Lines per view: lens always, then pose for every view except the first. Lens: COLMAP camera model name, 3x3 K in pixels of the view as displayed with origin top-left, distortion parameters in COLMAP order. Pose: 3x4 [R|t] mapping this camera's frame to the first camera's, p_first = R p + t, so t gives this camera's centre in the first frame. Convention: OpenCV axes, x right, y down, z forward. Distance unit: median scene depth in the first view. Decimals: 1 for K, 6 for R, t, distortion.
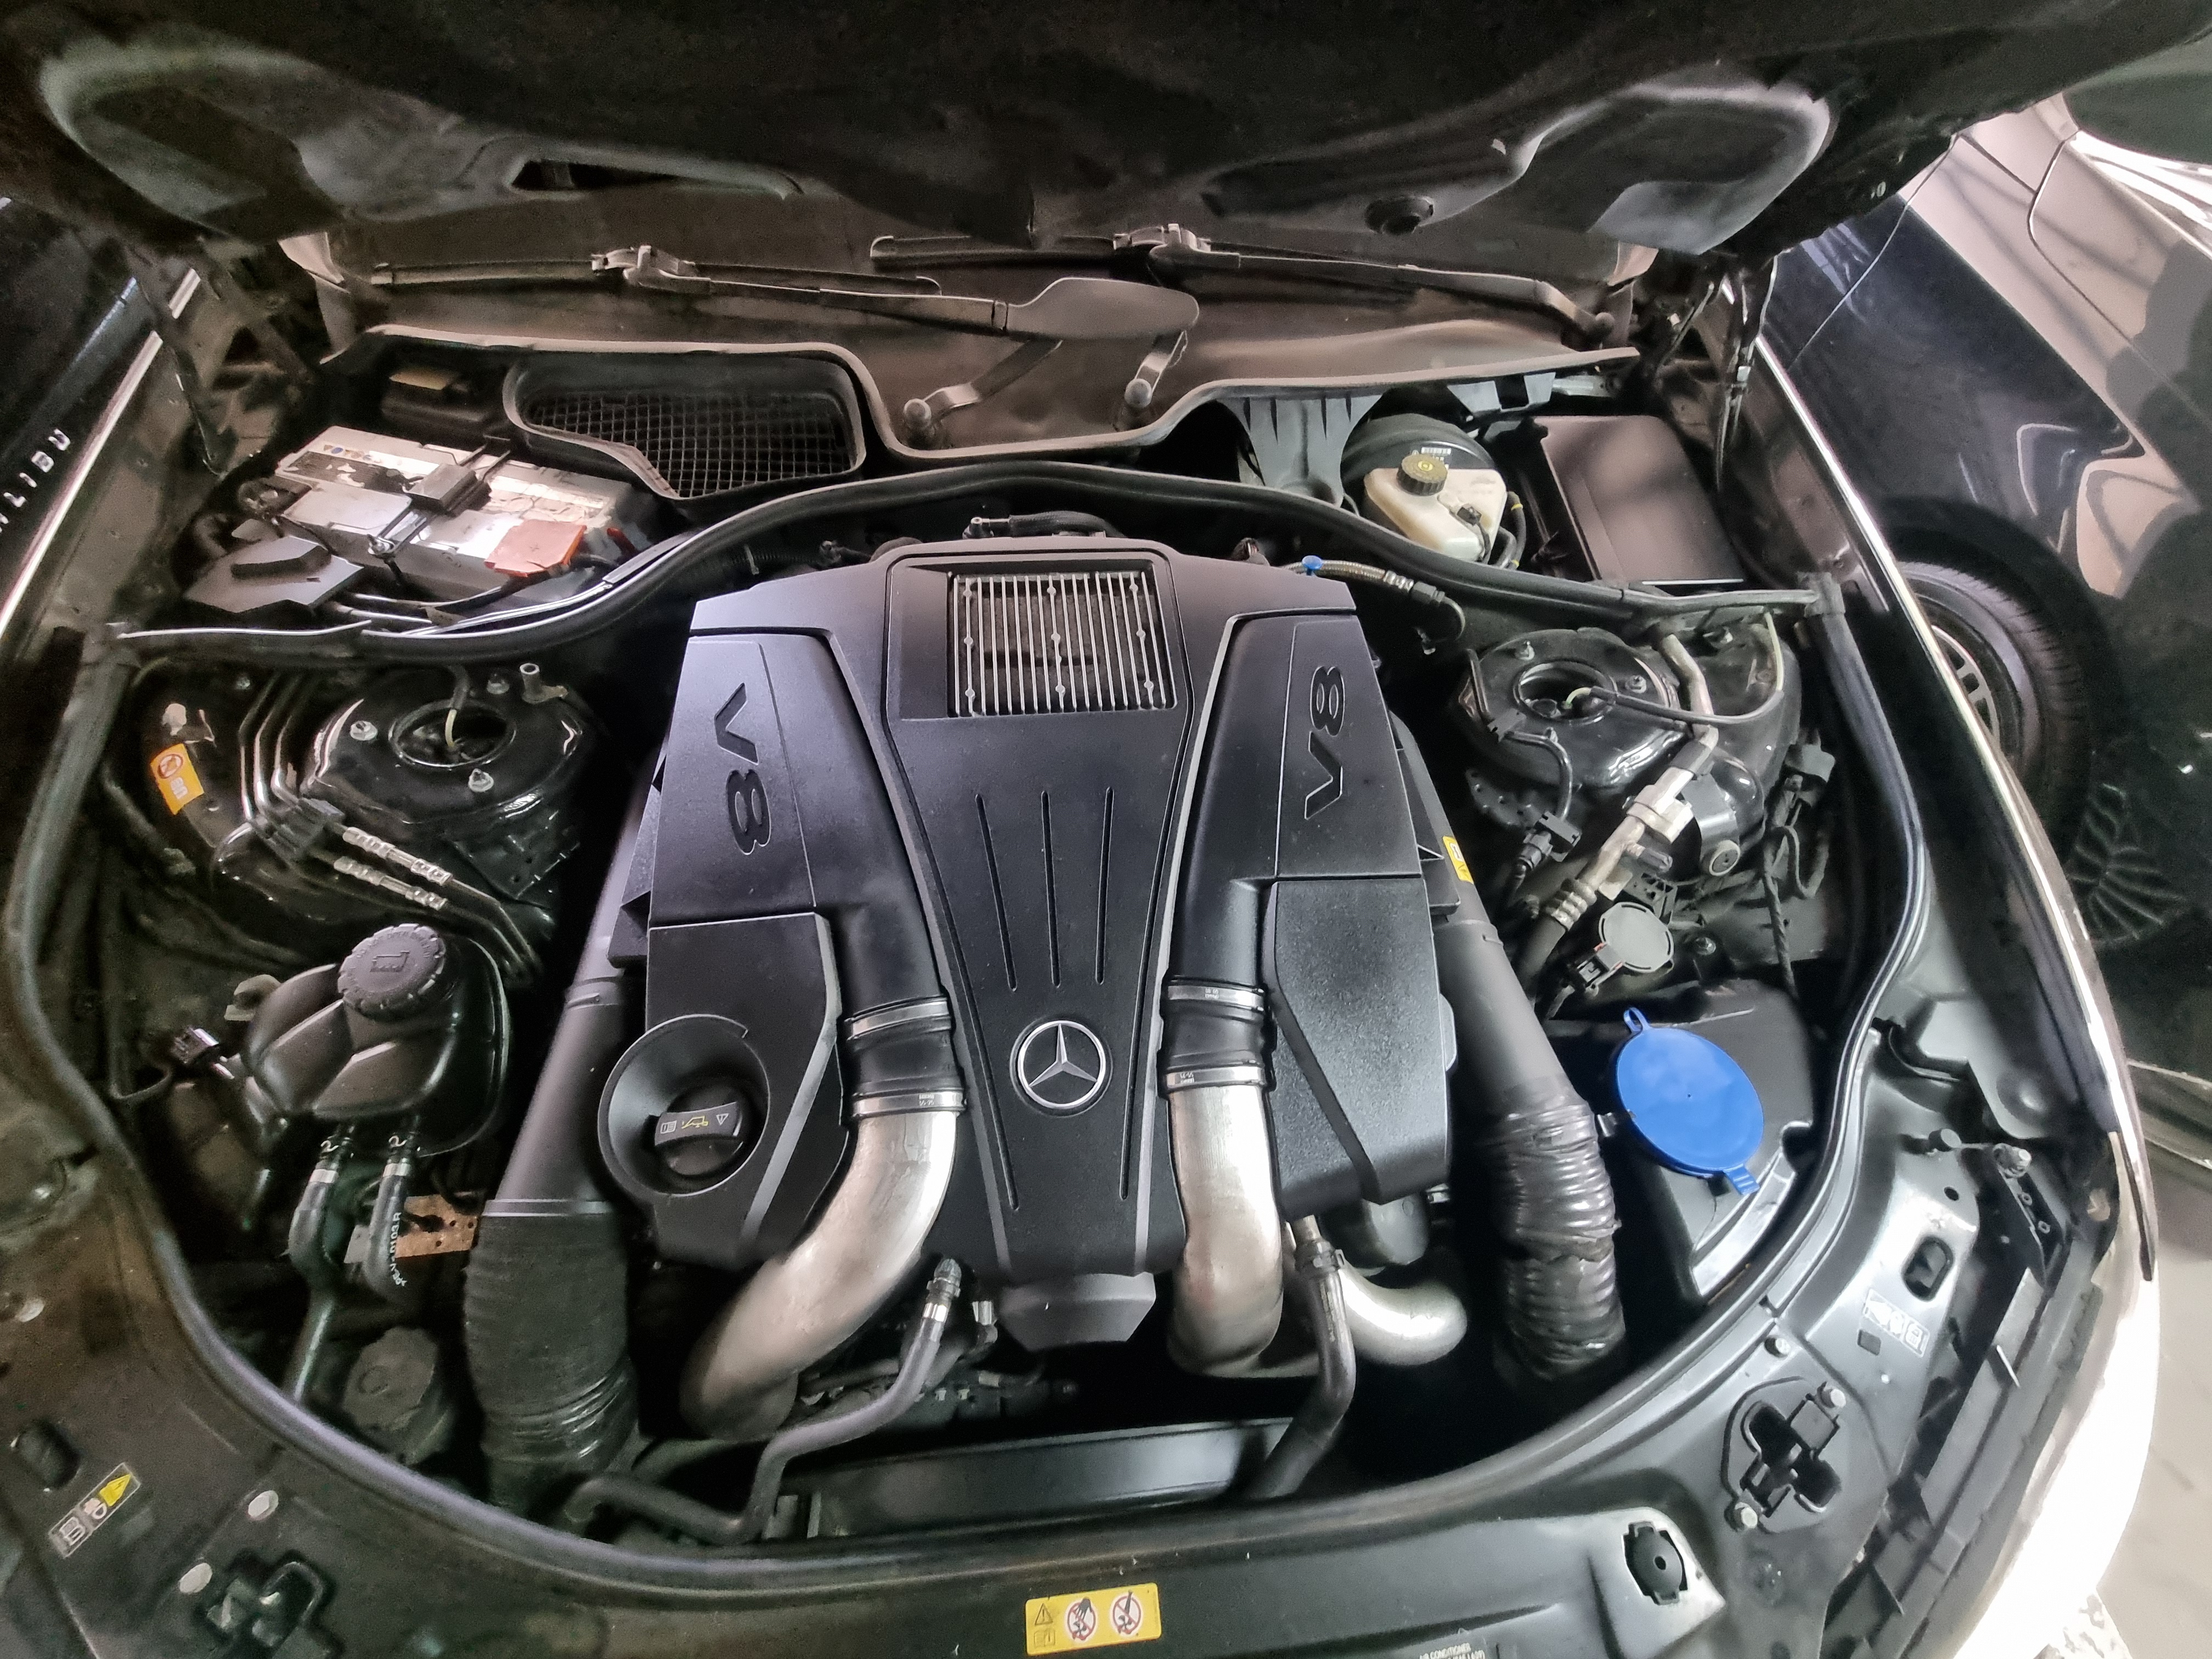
lens RADIAL K [[906.3, 0, 1109.2], [0, 906.3, 841.0], [0, 0, 1]] dist [-0.004520, 0.000335]
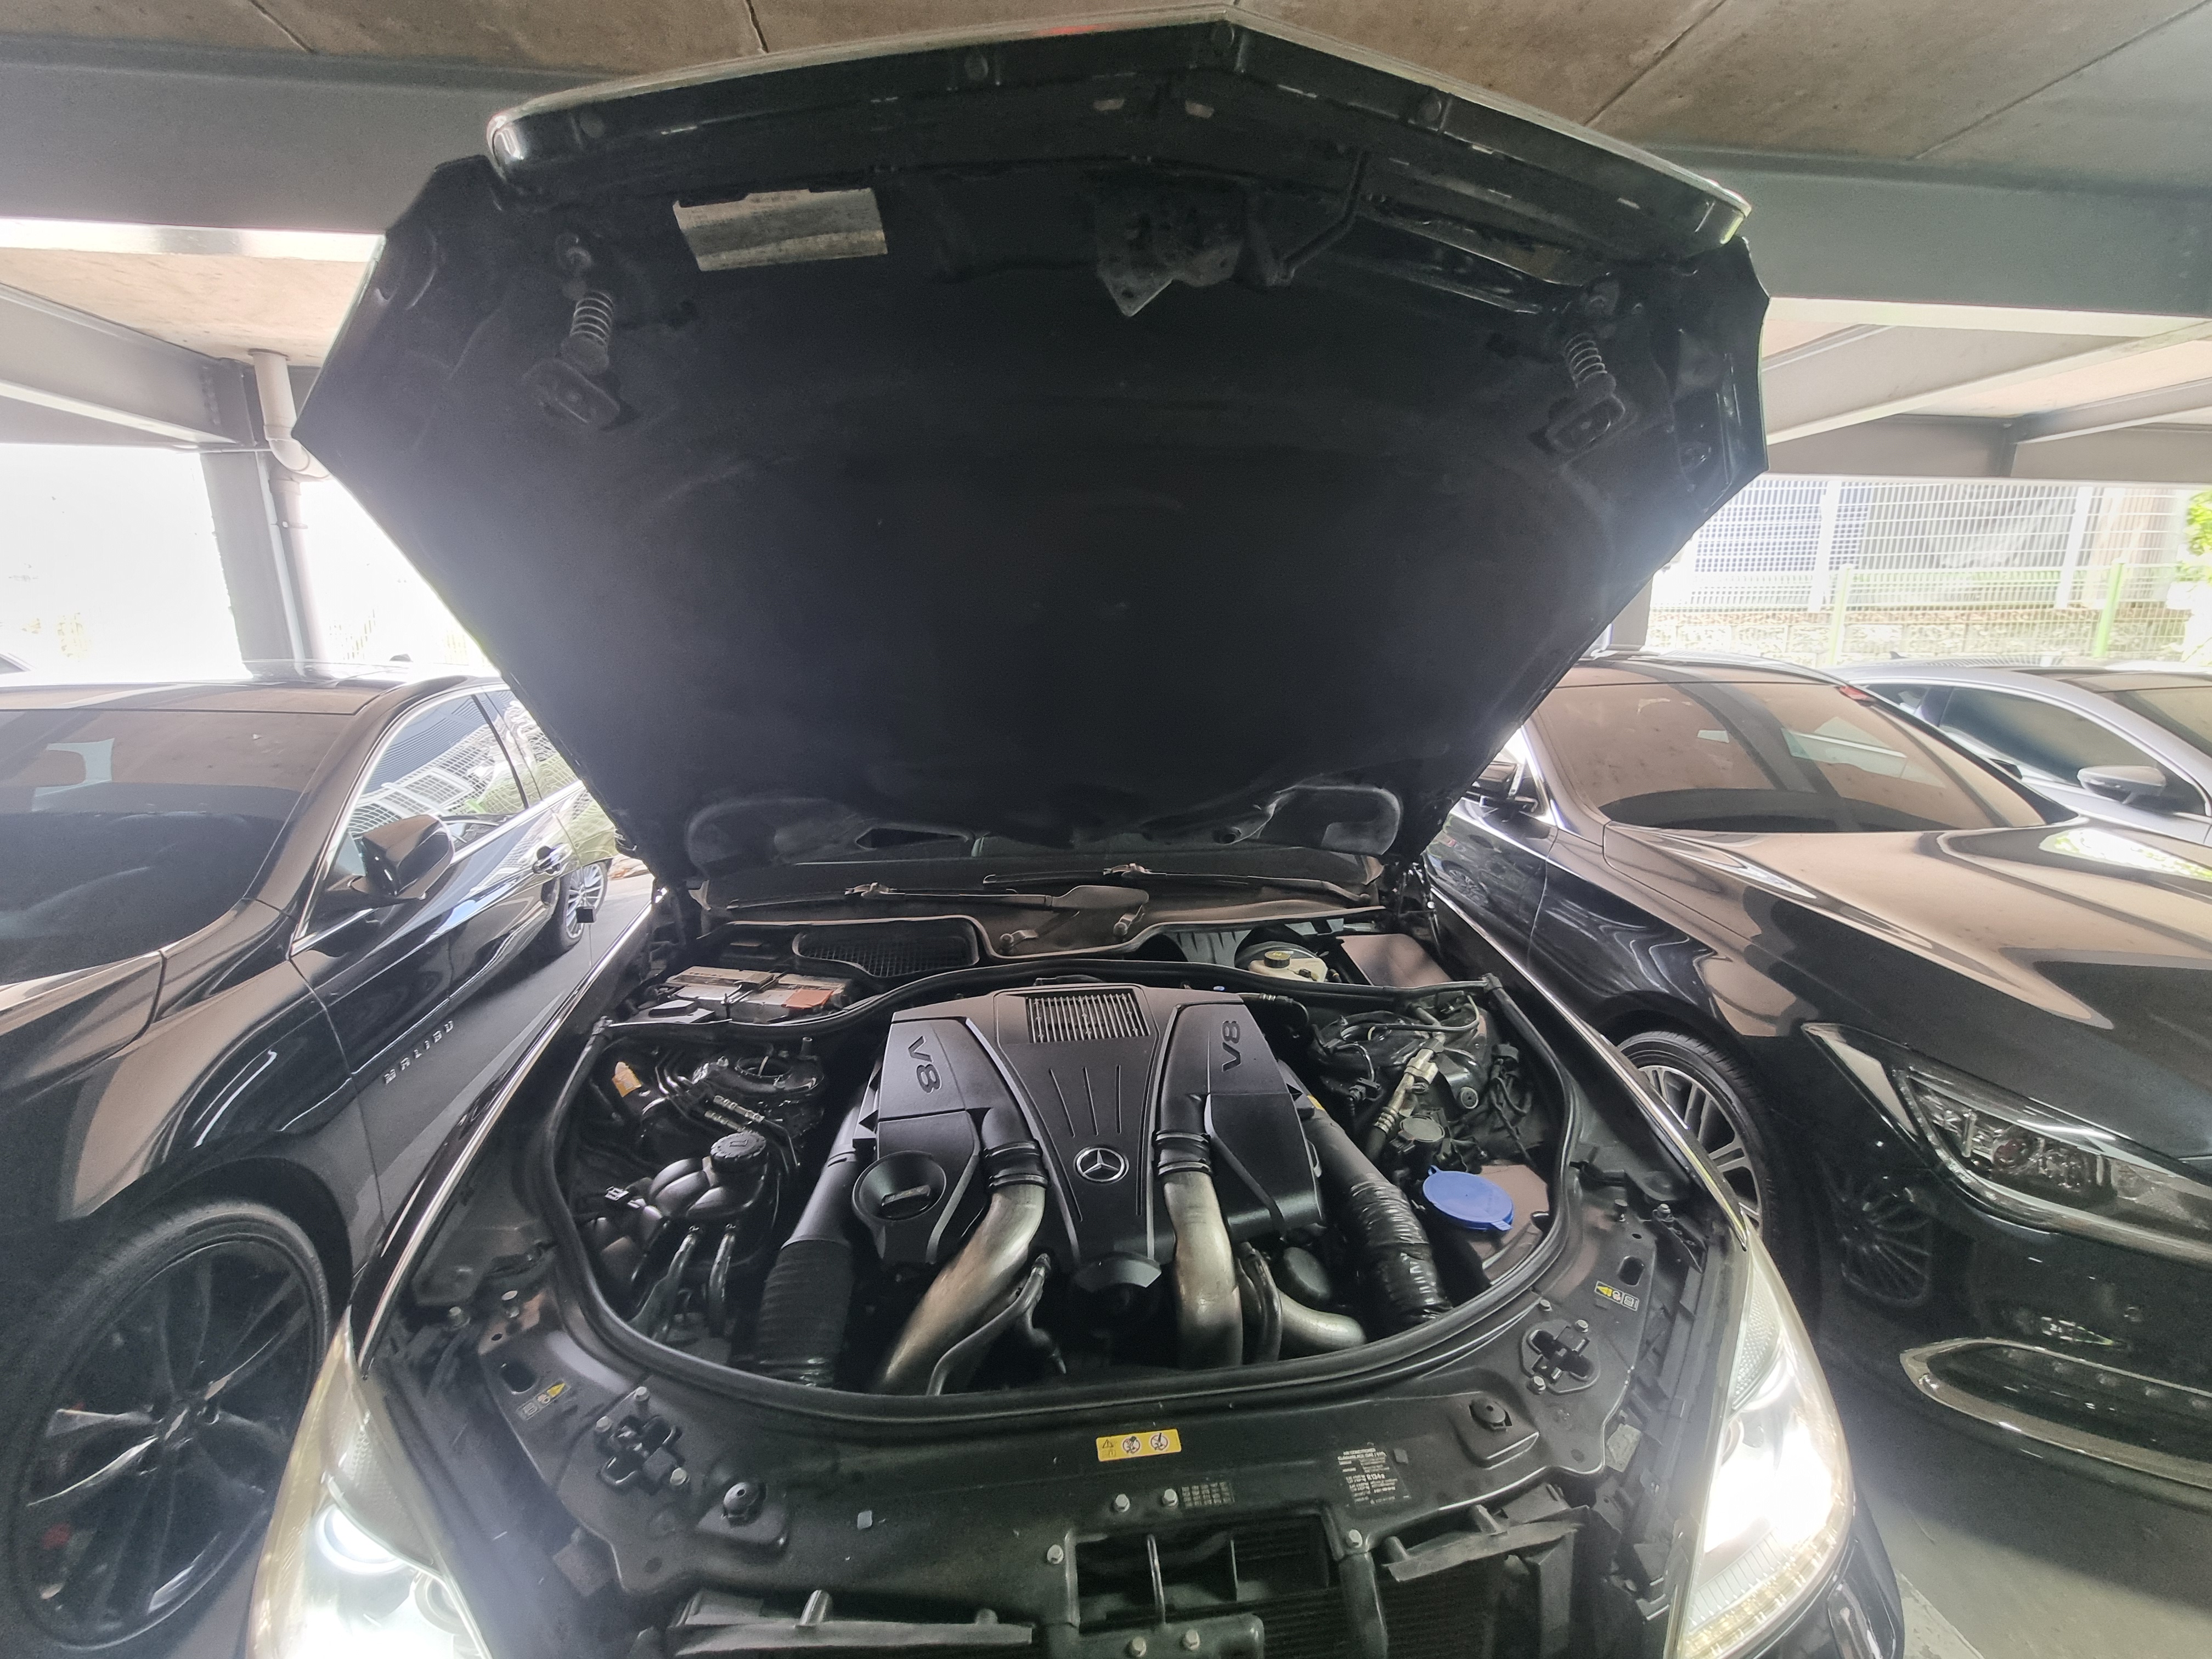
lens RADIAL K [[906.3, 0, 1105.9], [0, 906.3, 826.9], [0, 0, 1]] dist [-0.004520, 0.000335]
pose [[0.998307, -0.053335, 0.023202, -0.038176], [0.054450, 0.716727, -0.695225, 0.839090], [0.020451, 0.695311, 0.718418, -0.653463]]
